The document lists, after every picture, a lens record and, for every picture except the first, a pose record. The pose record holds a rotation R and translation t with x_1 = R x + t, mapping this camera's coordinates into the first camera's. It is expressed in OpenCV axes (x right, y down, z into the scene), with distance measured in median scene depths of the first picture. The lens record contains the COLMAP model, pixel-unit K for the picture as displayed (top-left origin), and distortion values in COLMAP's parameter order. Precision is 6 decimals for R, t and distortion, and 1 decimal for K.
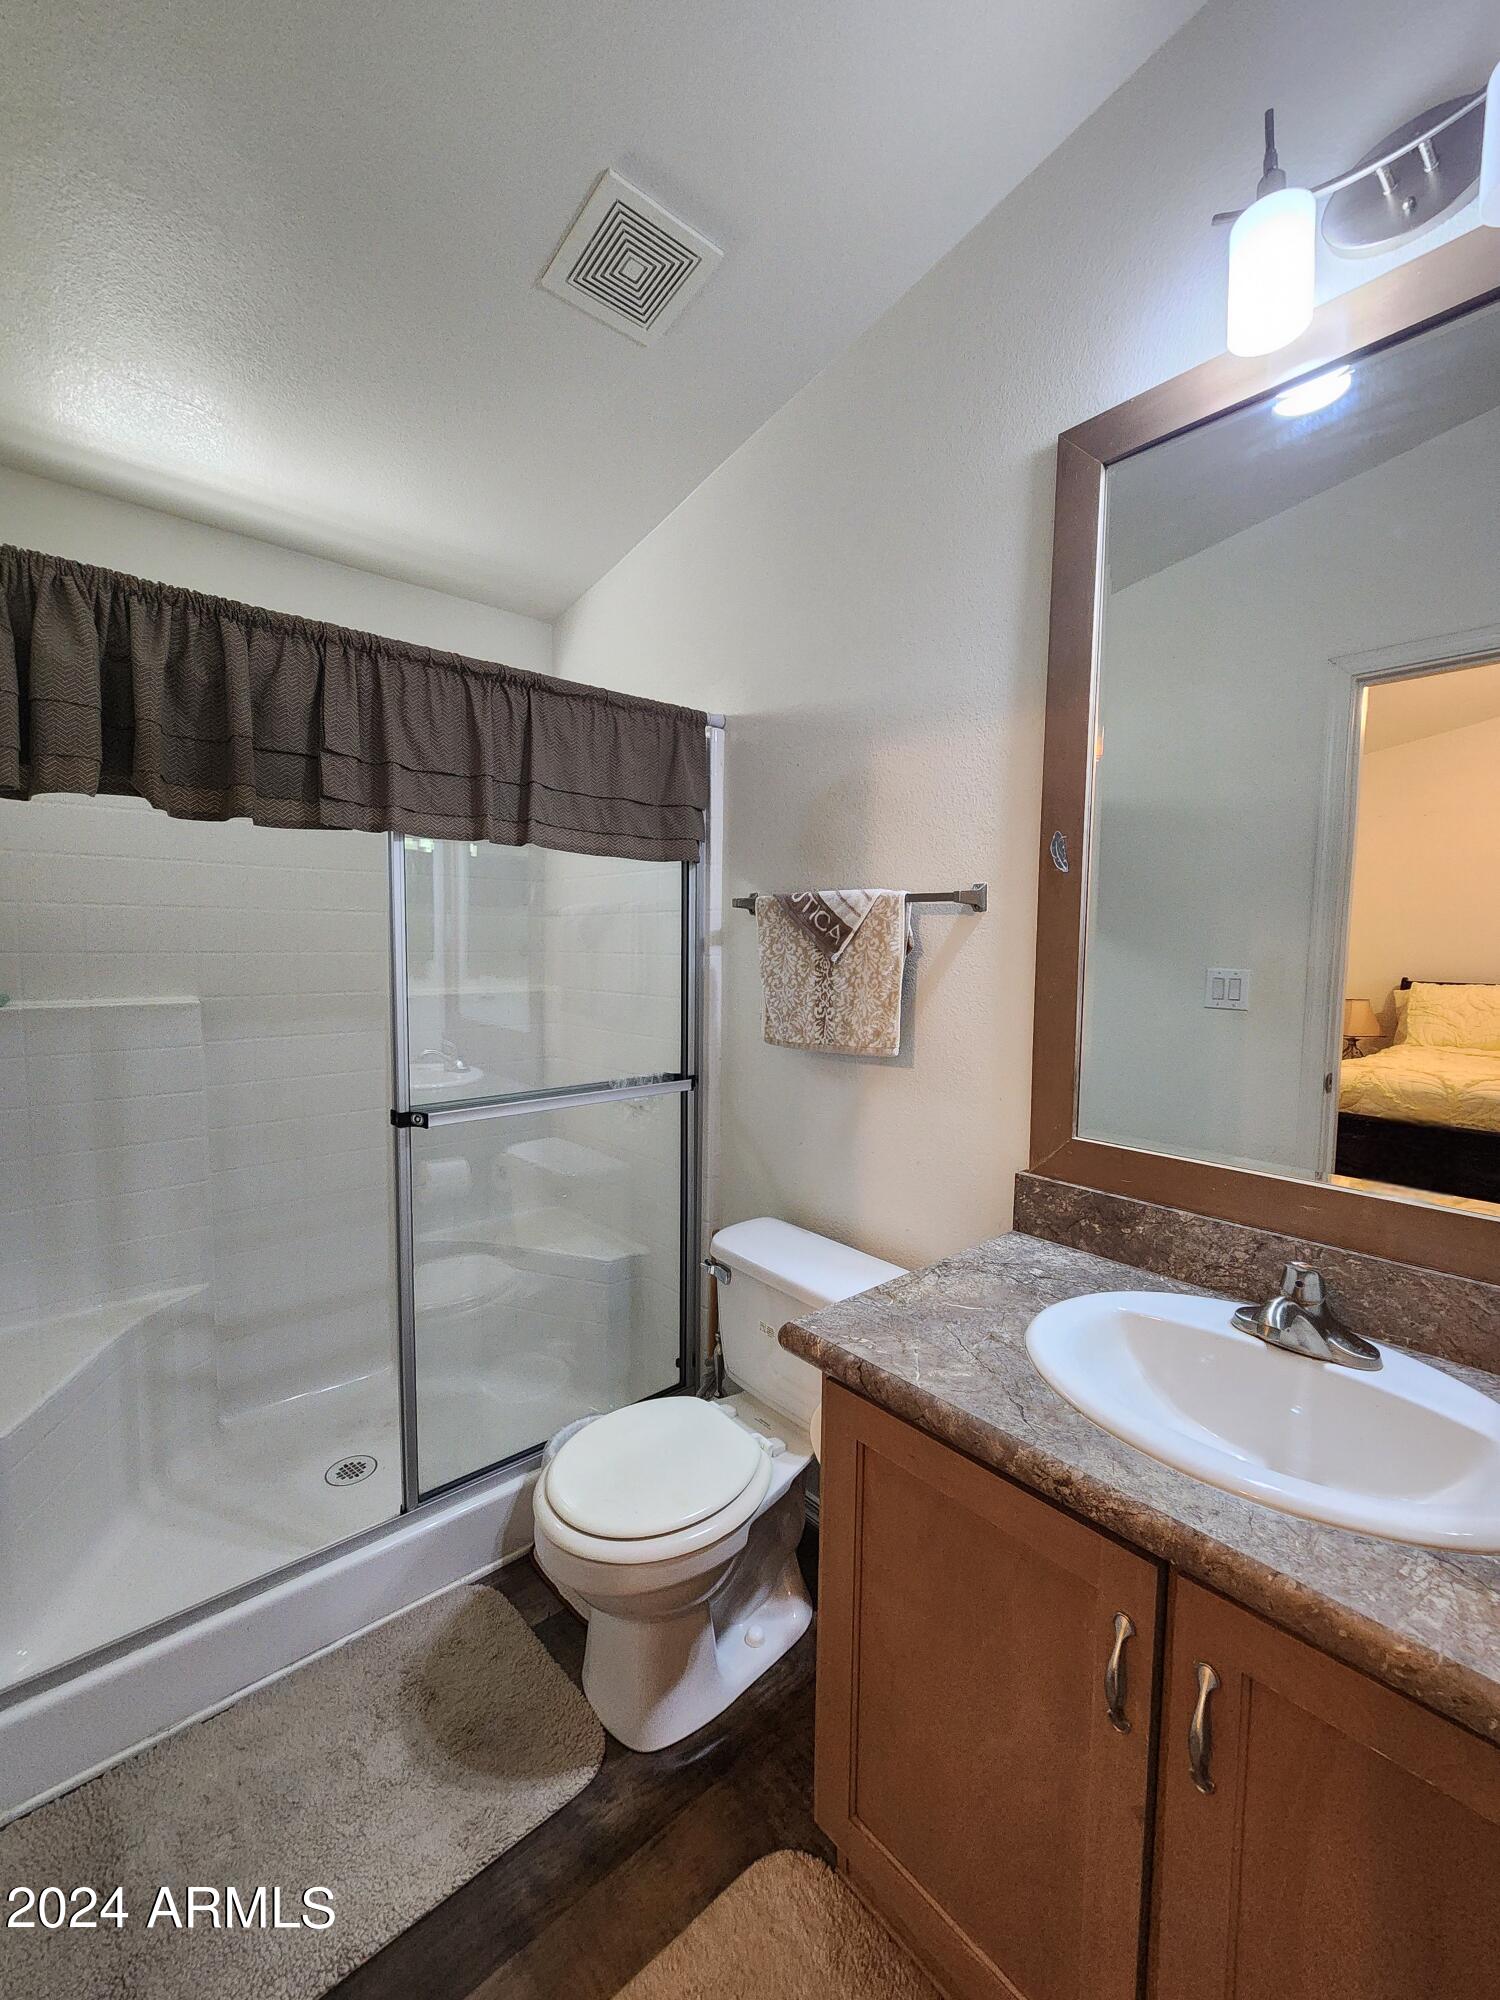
lens RADIAL K [[826.1, 0, 753.0], [0, 826.1, 990.9], [0, 0, 1]] dist [-0.002812, -0.000757]
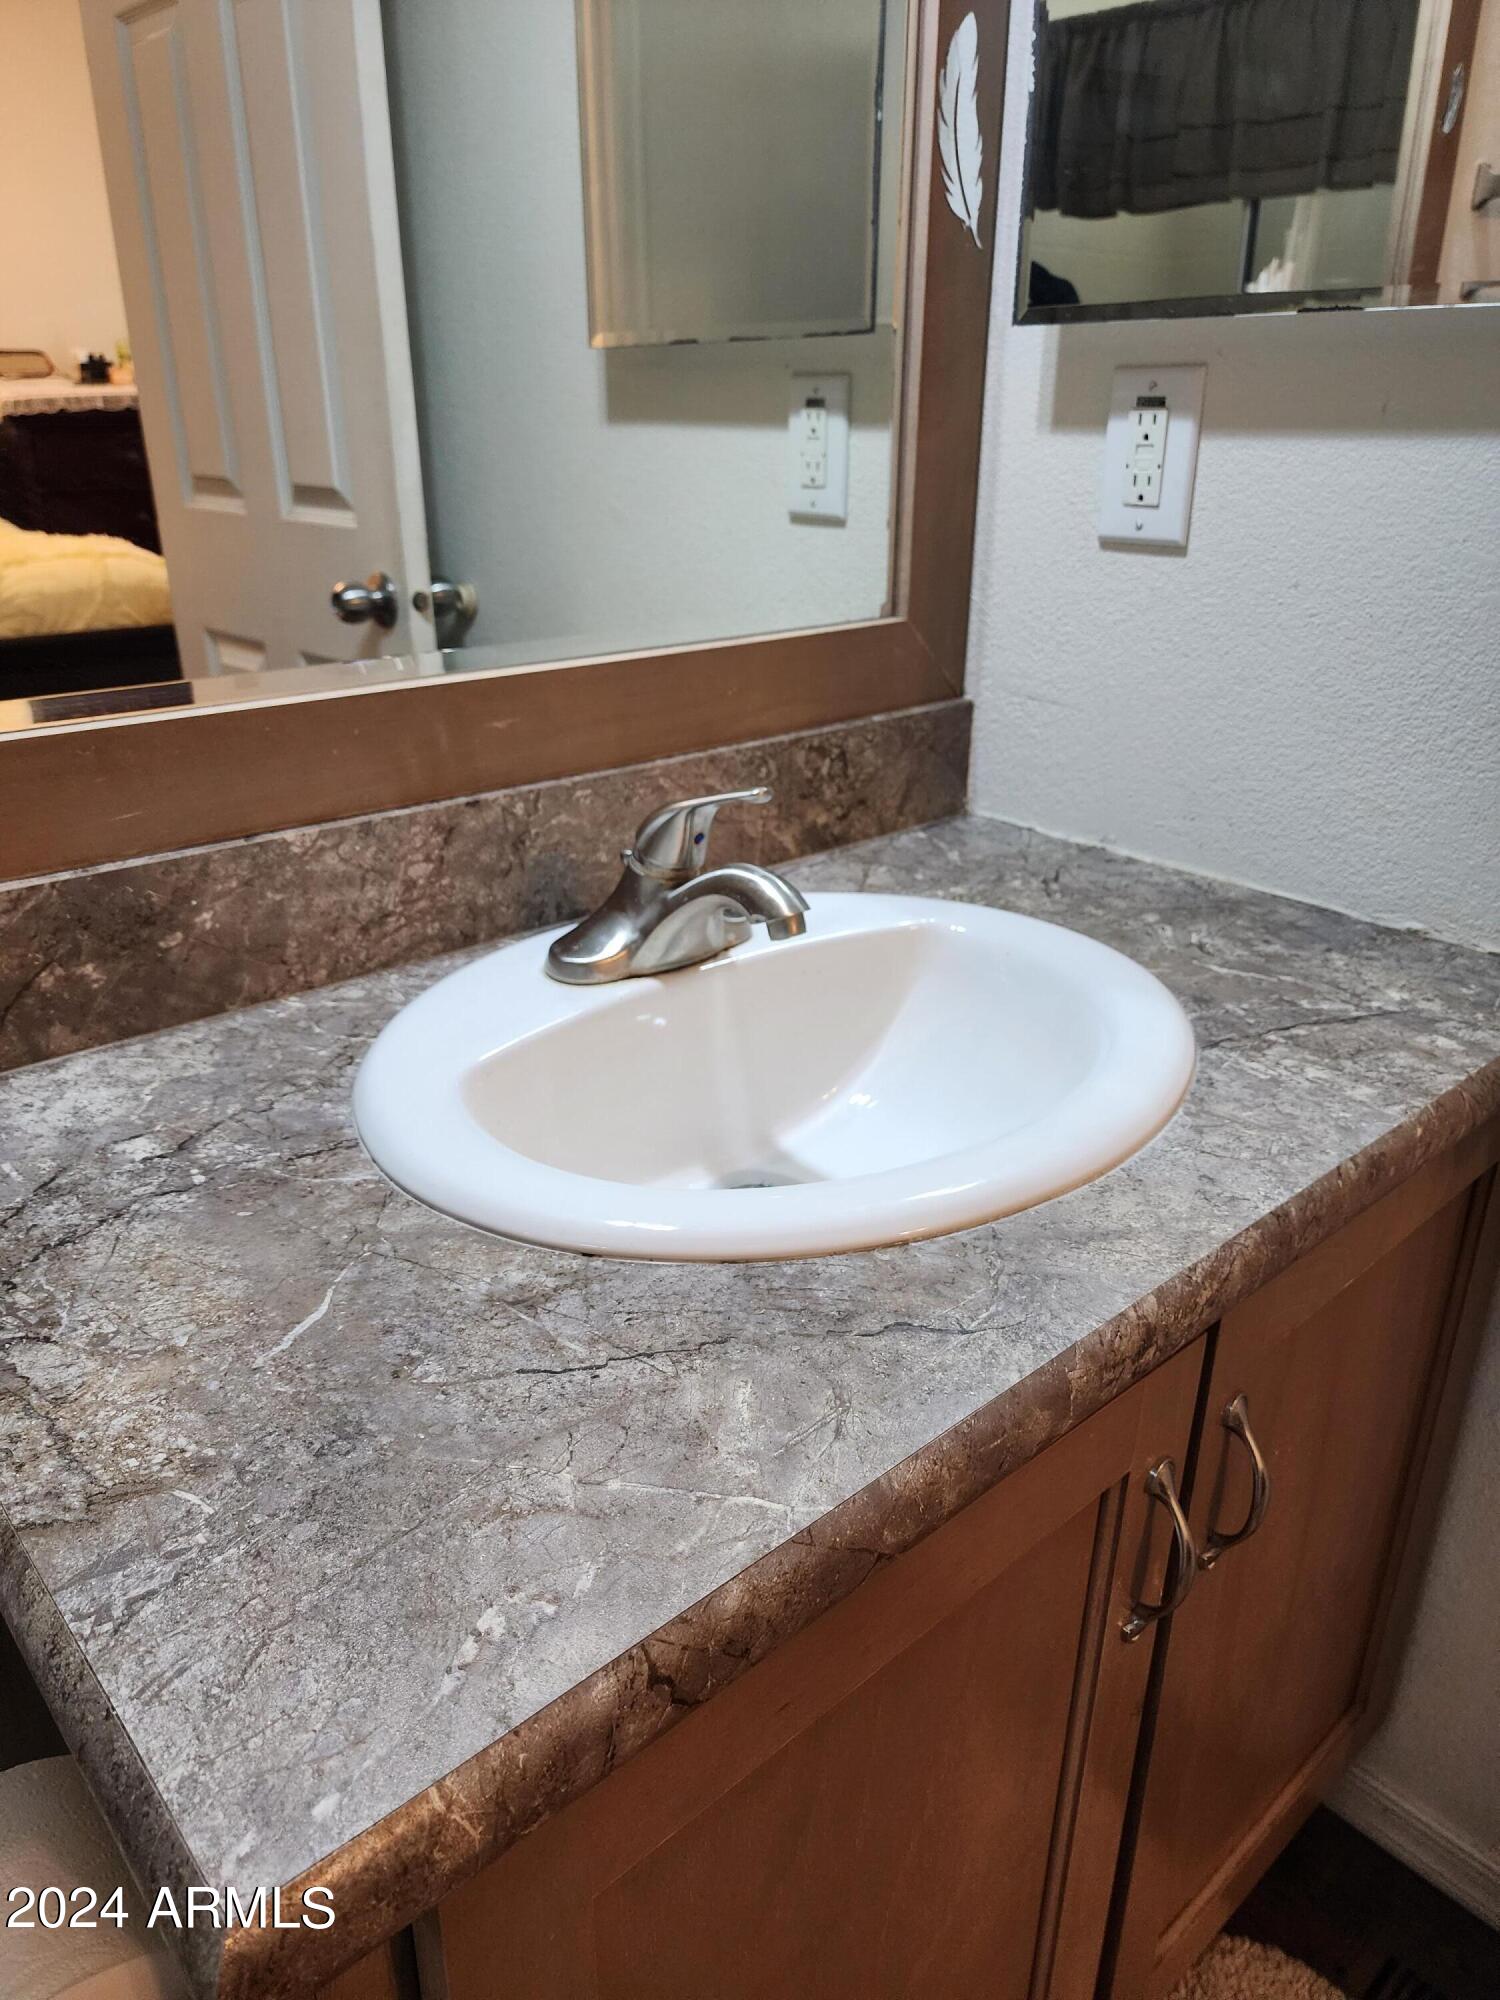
lens RADIAL K [[1365.1, 0, 717.3], [0, 1365.1, 999.5], [0, 0, 1]] dist [0.064778, -0.074906]
pose [[-0.005872, -0.402989, 0.915186, -0.147538], [0.051379, 0.913871, 0.402740, 0.082765], [-0.998662, 0.049387, 0.015339, 0.817941]]
